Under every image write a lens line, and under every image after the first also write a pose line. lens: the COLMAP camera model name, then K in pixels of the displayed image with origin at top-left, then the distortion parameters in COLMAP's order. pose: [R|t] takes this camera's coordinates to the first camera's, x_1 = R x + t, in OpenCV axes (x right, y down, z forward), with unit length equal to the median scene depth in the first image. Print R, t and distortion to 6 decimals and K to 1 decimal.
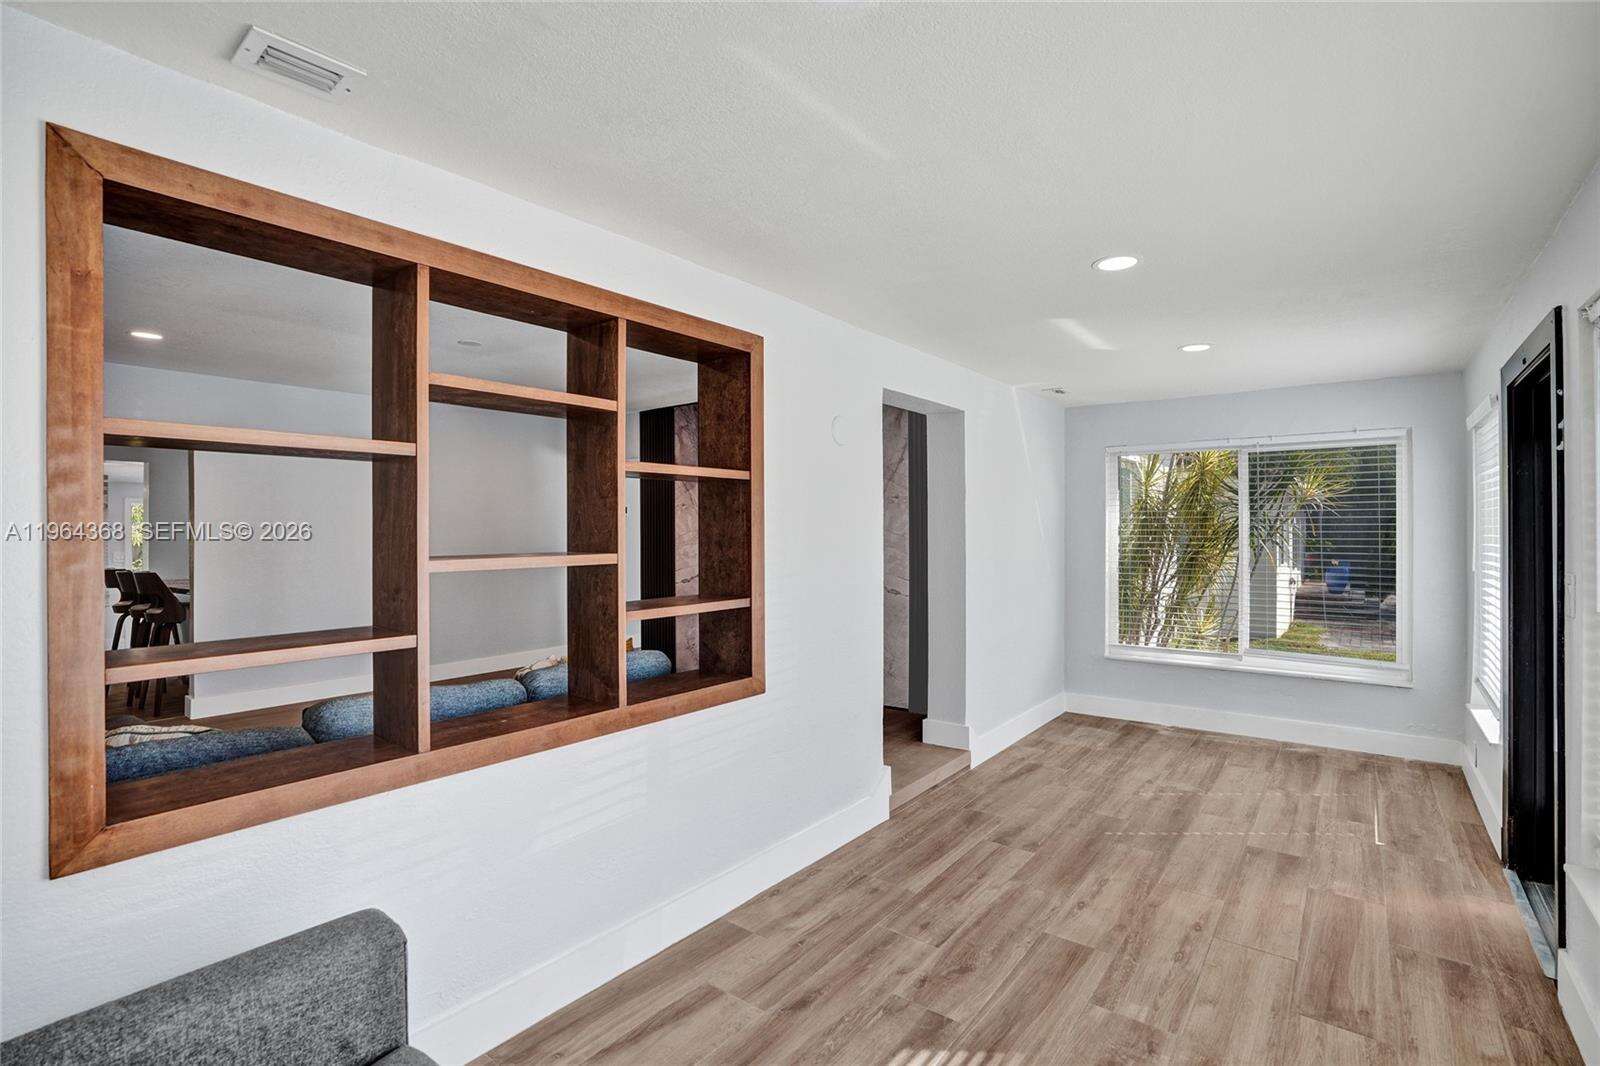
lens RADIAL K [[745.2, 0, 788.9], [0, 745.2, 527.3], [0, 0, 1]] dist [-0.060824, 0.022037]
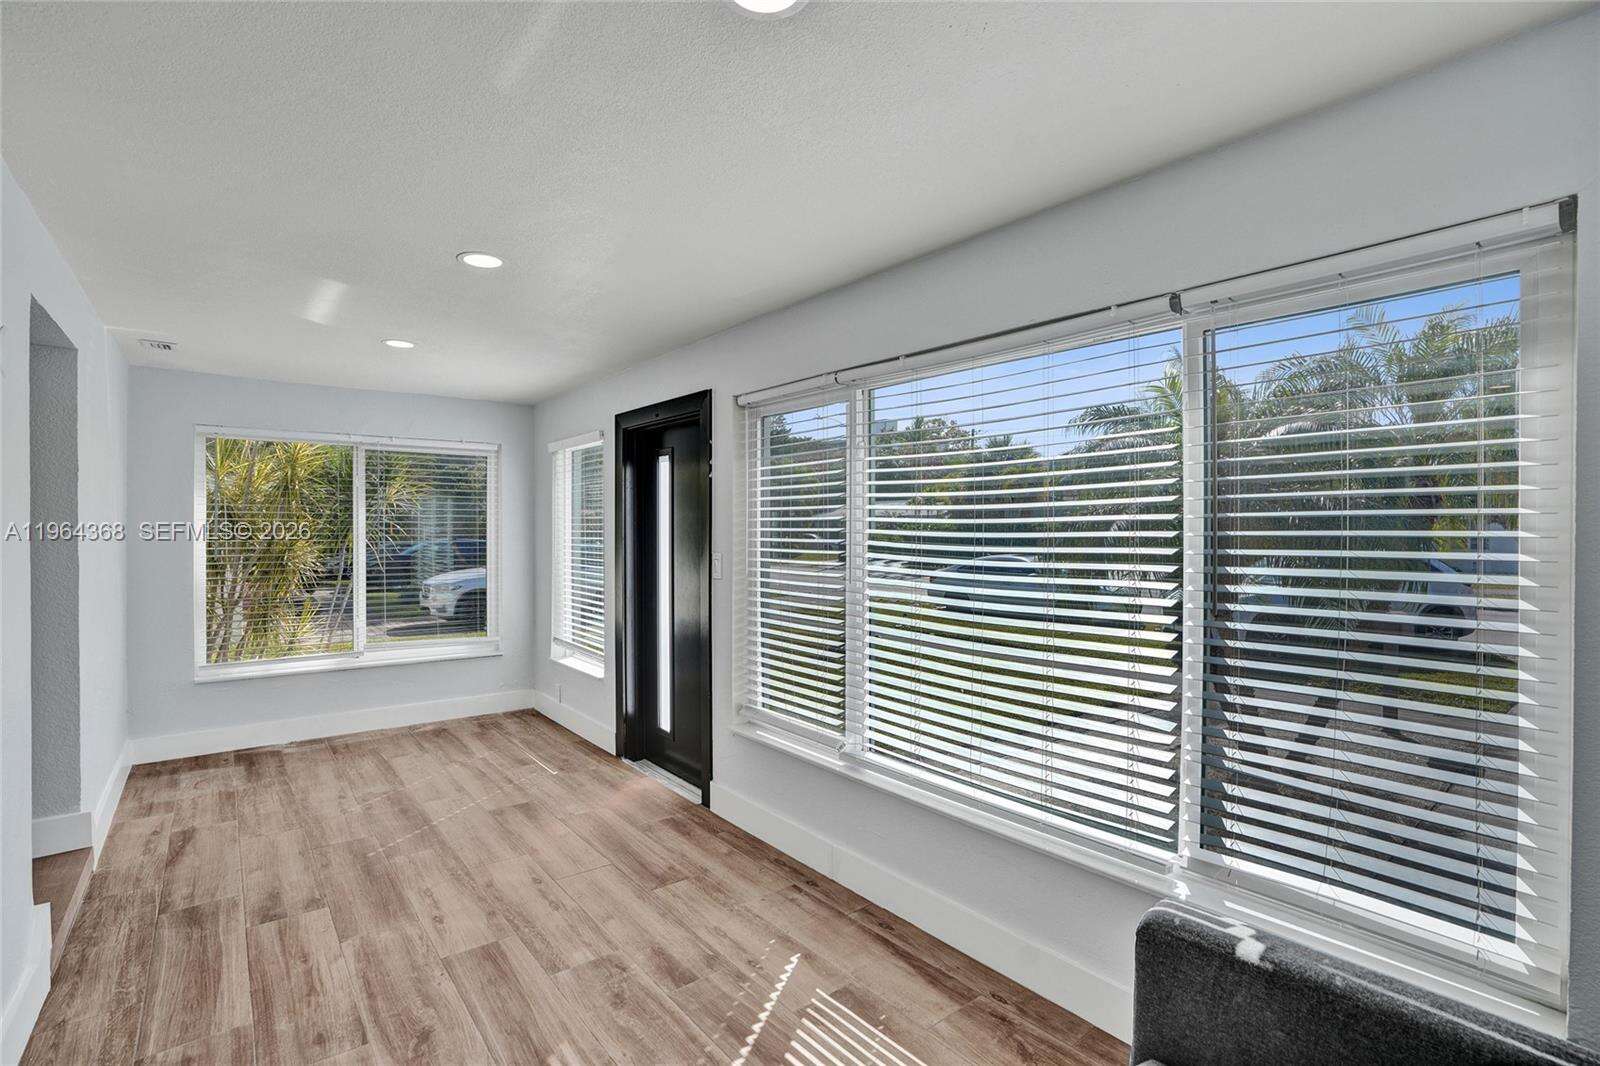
lens RADIAL K [[745.2, 0, 830.2], [0, 745.2, 536.7], [0, 0, 1]] dist [-0.060824, 0.022037]
pose [[0.197912, -0.008580, 0.980182, -0.391798], [-0.008090, 0.999913, 0.010386, 0.001871], [-0.980186, -0.009985, 0.197826, 0.287973]]
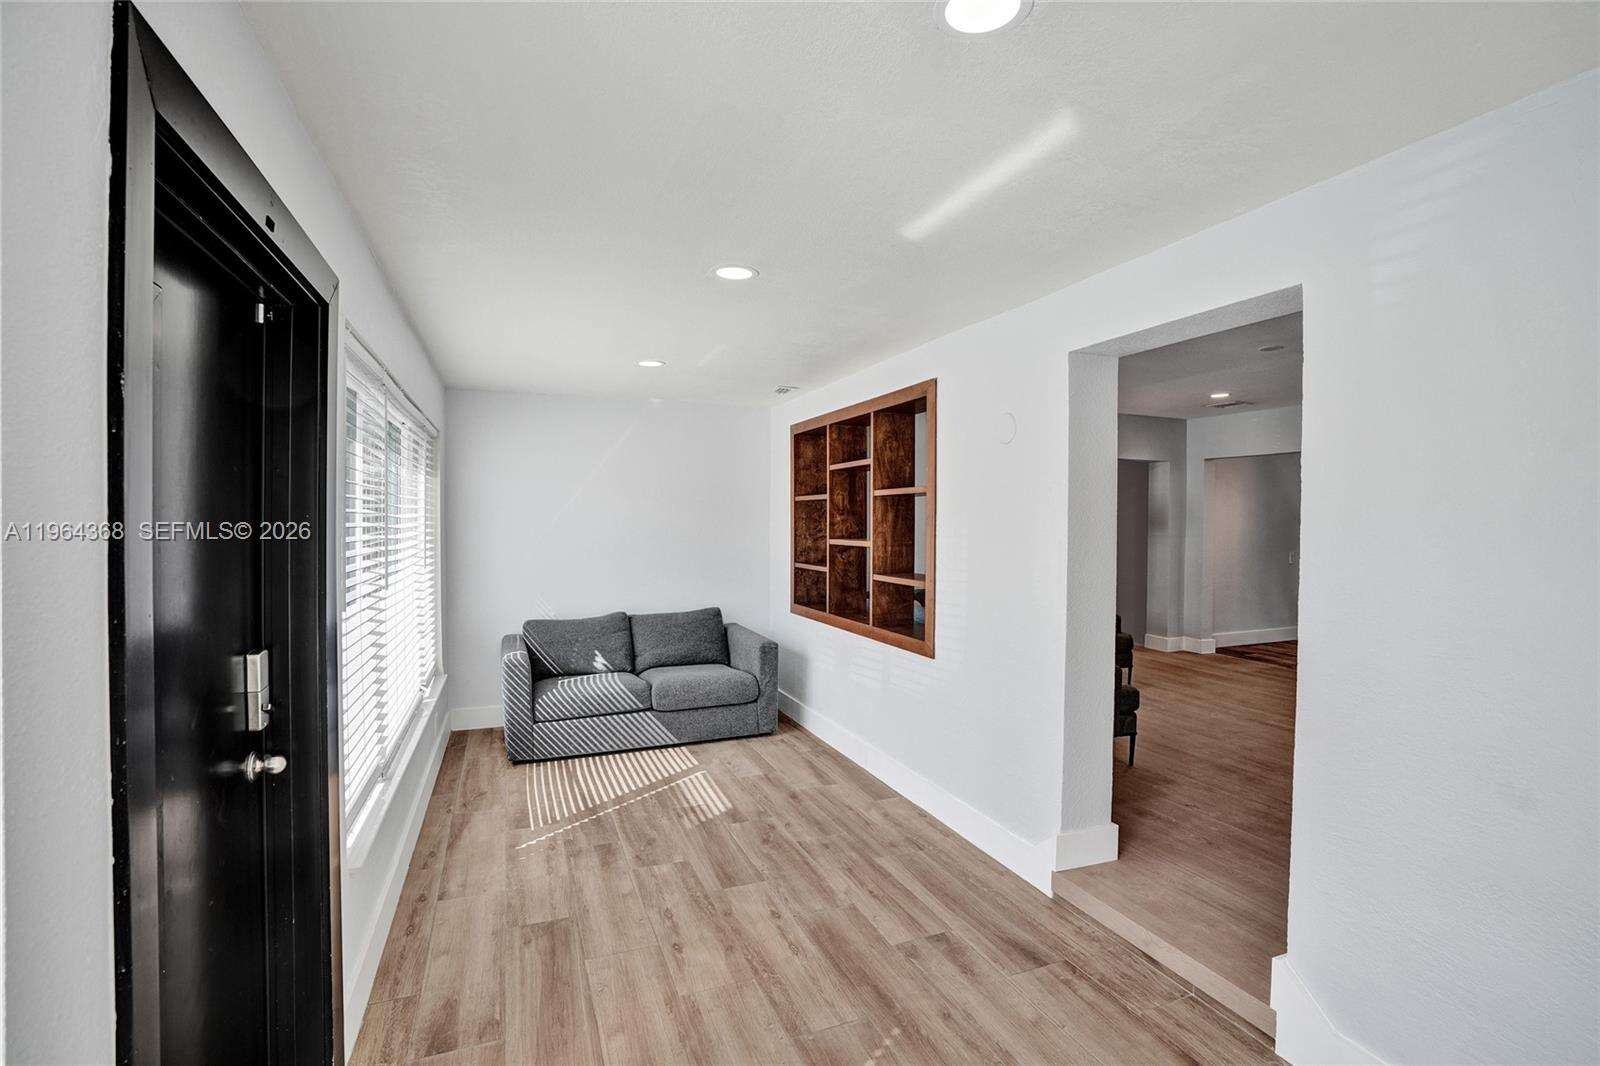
lens RADIAL K [[745.2, 0, 826.1], [0, 745.2, 517.7], [0, 0, 1]] dist [-0.060824, 0.022037]
pose [[-0.478819, -0.002847, -0.877909, 1.143461], [0.001991, 0.999989, -0.004329, -0.012616], [0.877911, -0.003821, -0.478808, 1.416384]]
